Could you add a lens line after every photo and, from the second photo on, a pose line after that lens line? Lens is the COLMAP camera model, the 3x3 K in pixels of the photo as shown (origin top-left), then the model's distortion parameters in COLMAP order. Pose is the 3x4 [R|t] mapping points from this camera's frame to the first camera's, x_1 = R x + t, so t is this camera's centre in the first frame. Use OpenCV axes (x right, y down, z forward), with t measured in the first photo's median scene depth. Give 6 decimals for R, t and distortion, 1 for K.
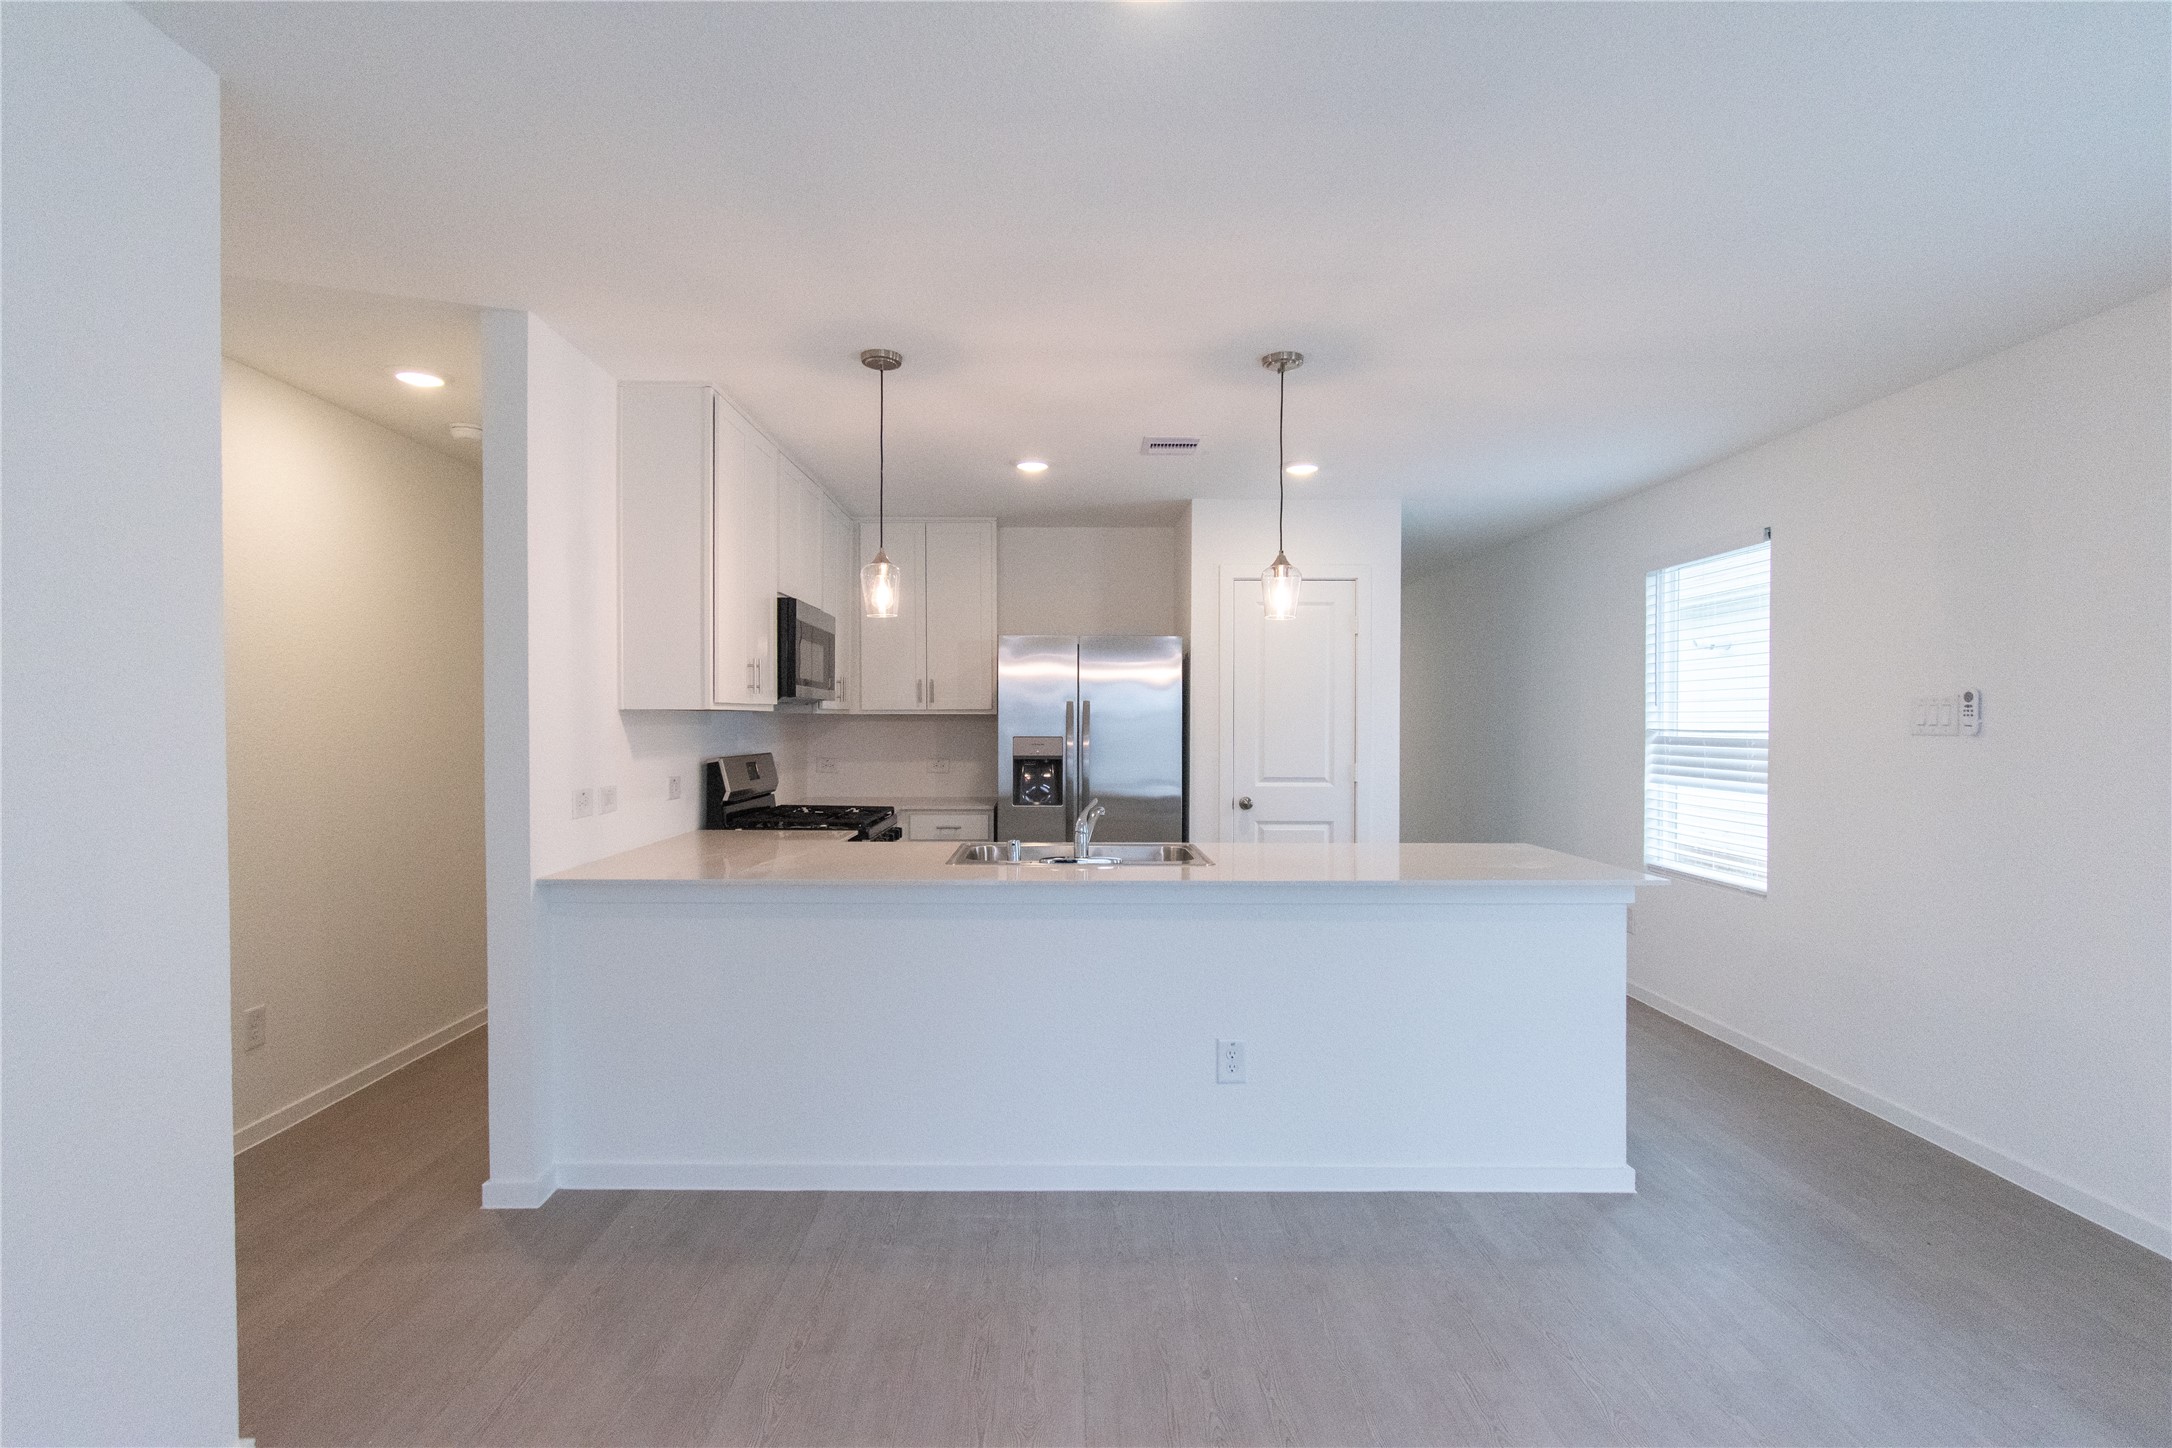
lens RADIAL K [[1057.9, 0, 1060.9], [0, 1057.9, 734.0], [0, 0, 1]] dist [0.003020, 0.000683]
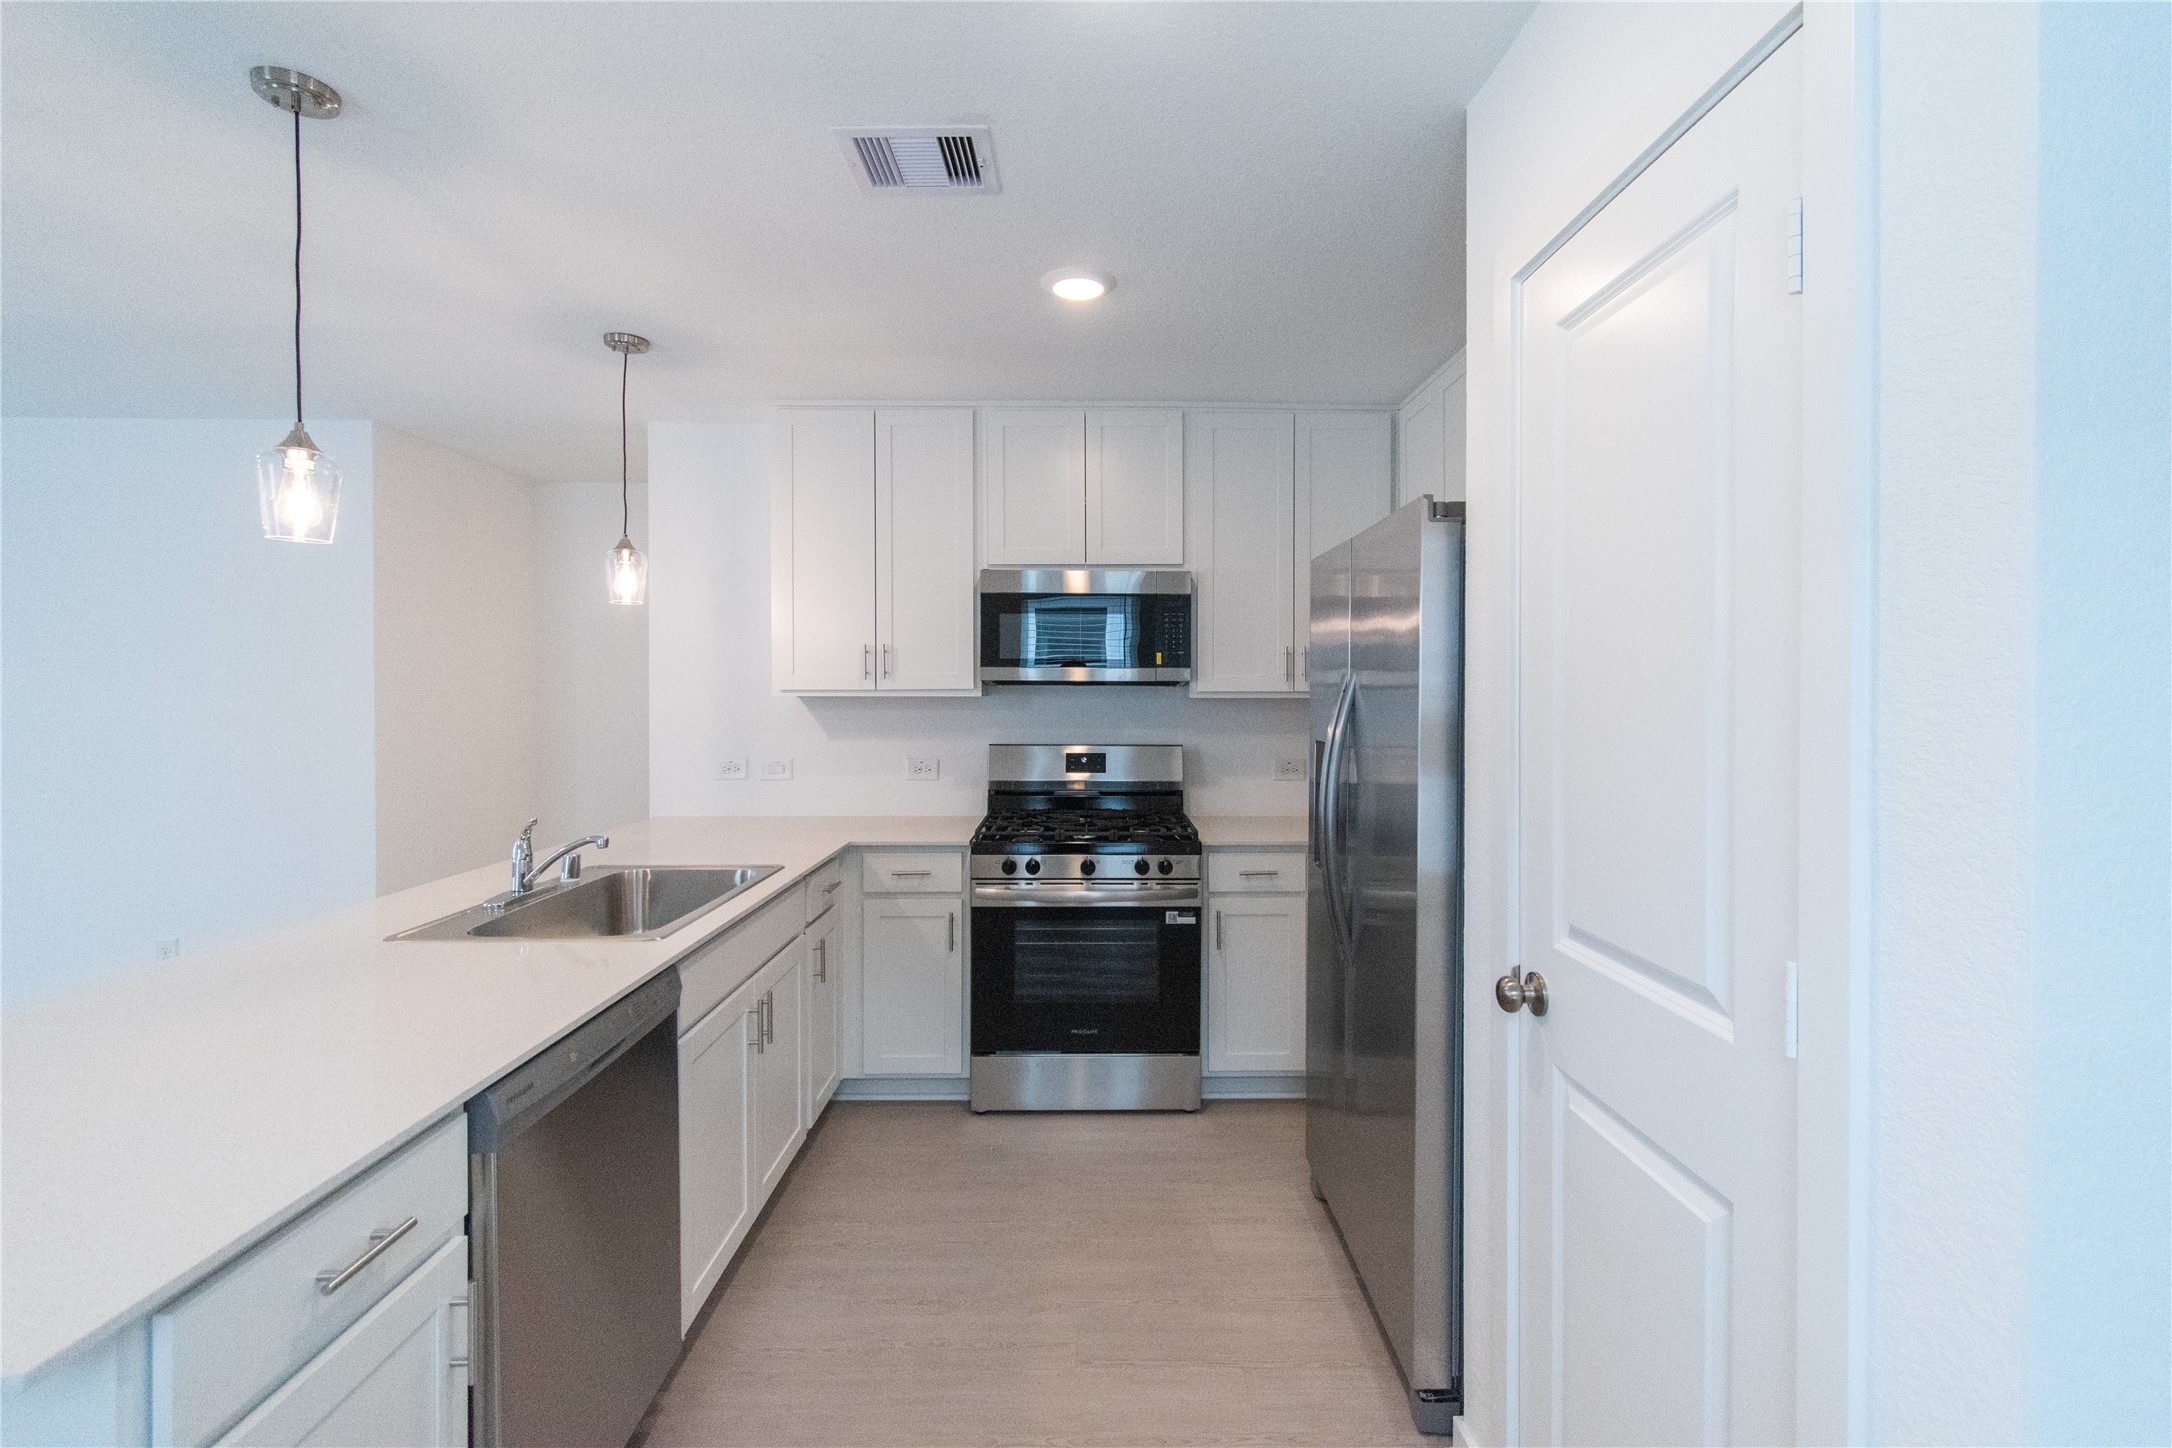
lens RADIAL K [[964.7, 0, 1096.8], [0, 964.7, 711.3], [0, 0, 1]] dist [0.000978, 0.000220]
pose [[0.022279, 0.017818, -0.999593, 0.481856], [-0.014754, 0.999738, 0.017492, -0.021378], [0.999643, 0.014358, 0.022536, 0.919918]]
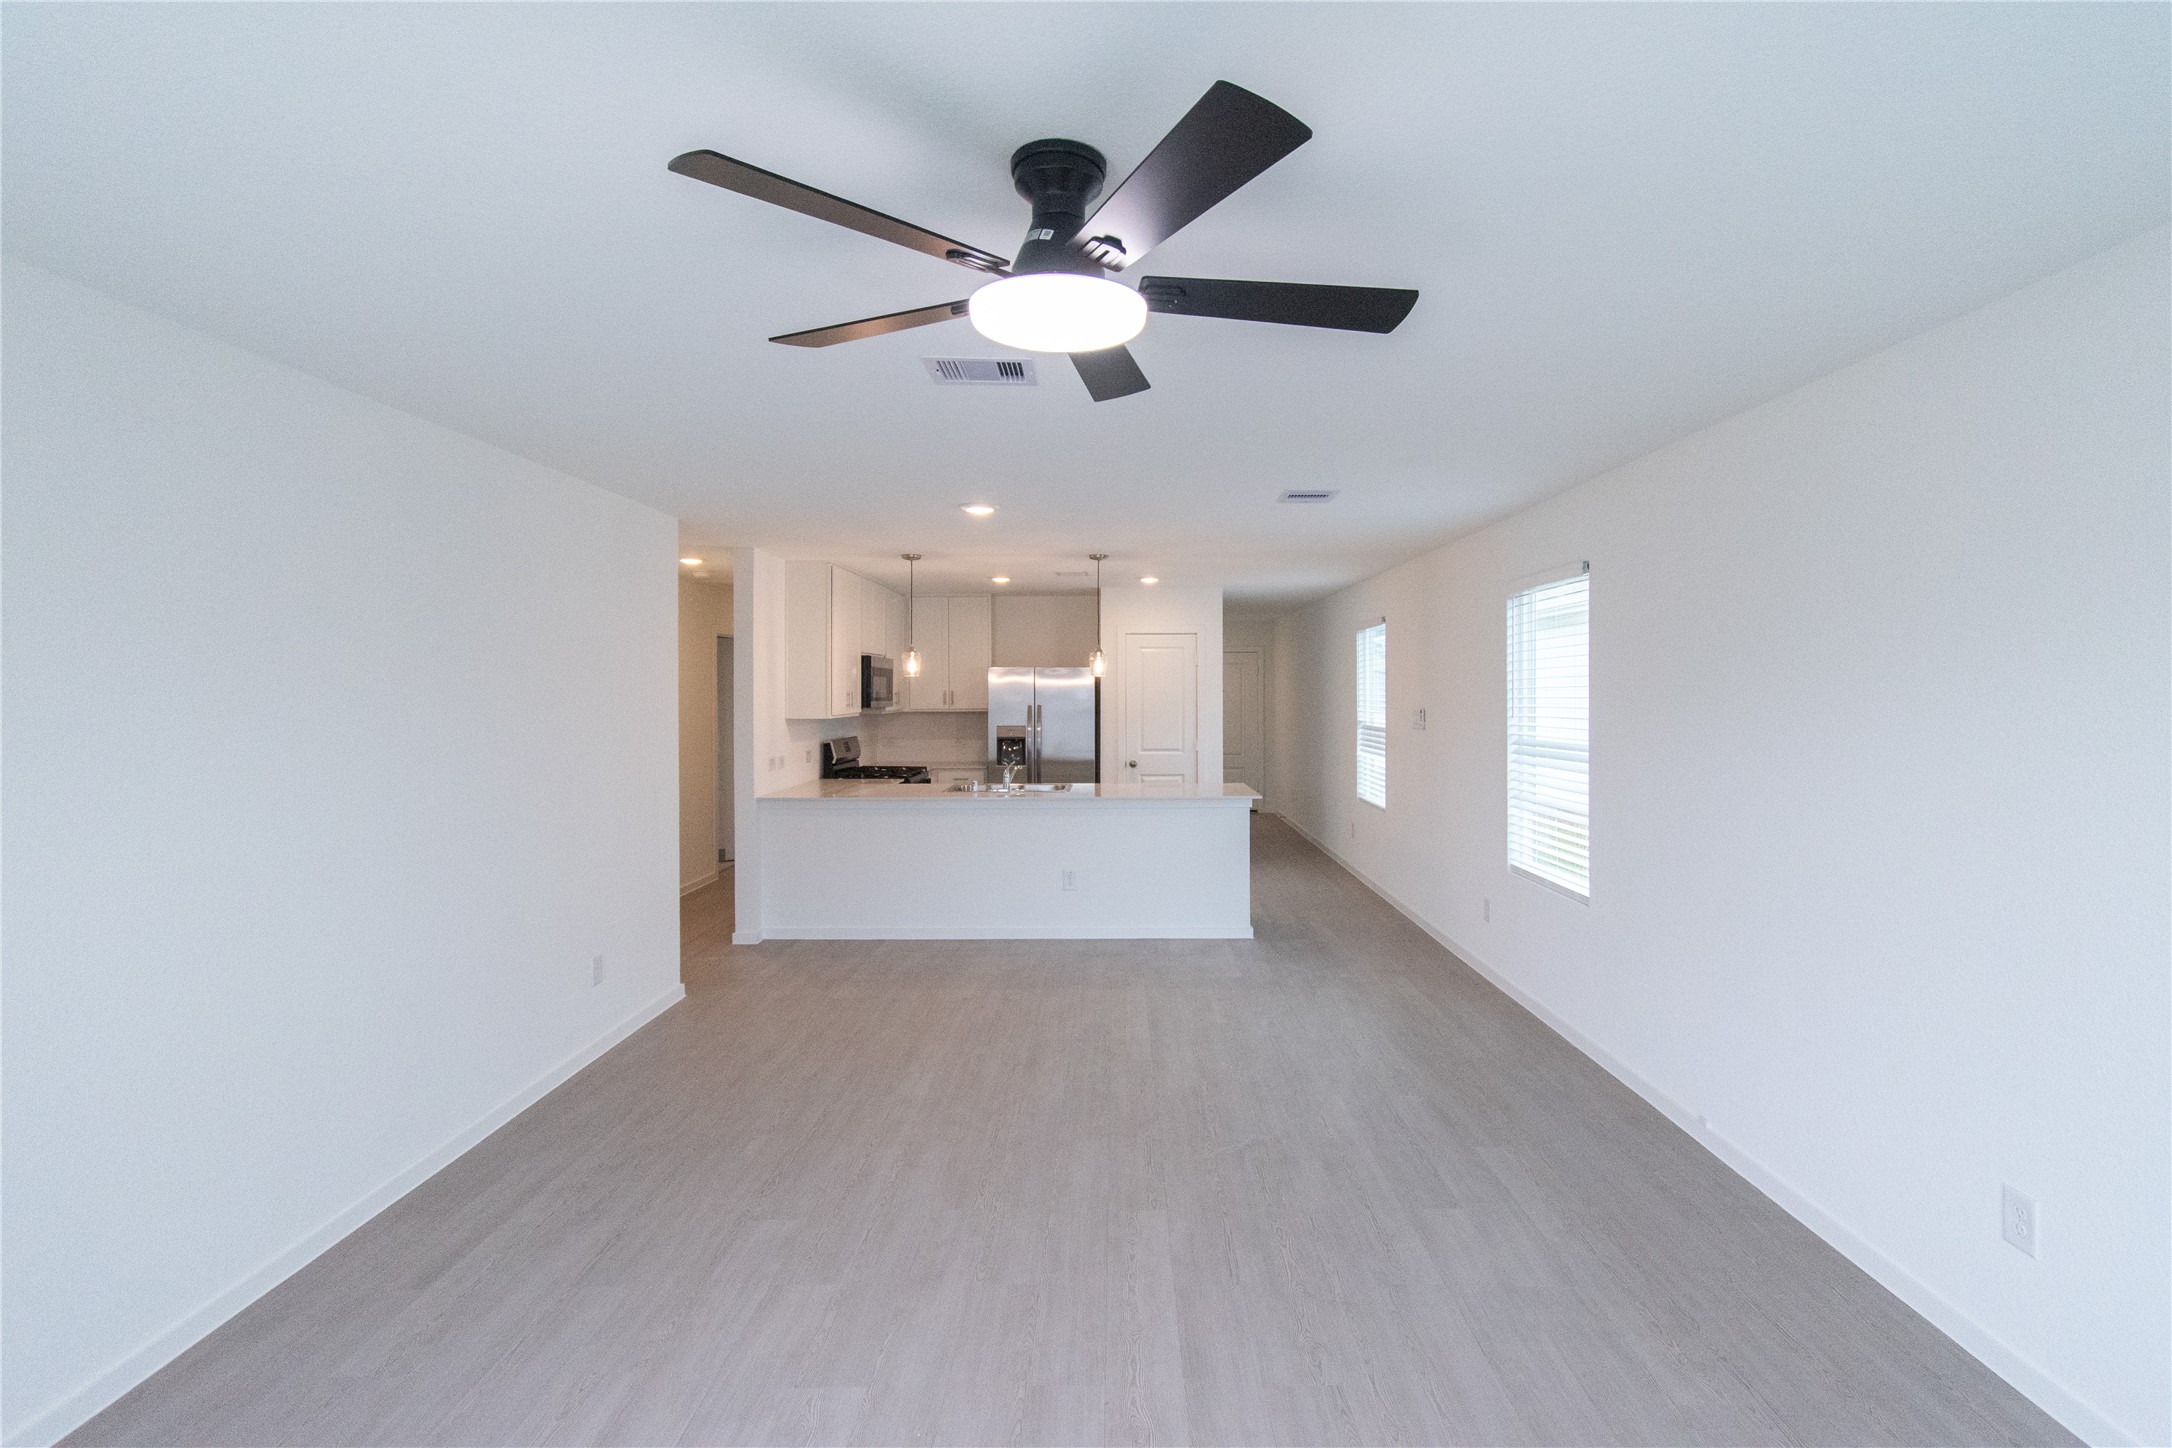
lens RADIAL K [[989.1, 0, 1122.1], [0, 989.1, 692.3], [0, 0, 1]] dist [-0.001520, -0.000335]
pose [[0.999977, -0.003615, 0.005748, 0.159026], [0.003680, 0.999929, -0.011321, -0.035101], [-0.005707, 0.011342, 0.999919, -0.651798]]
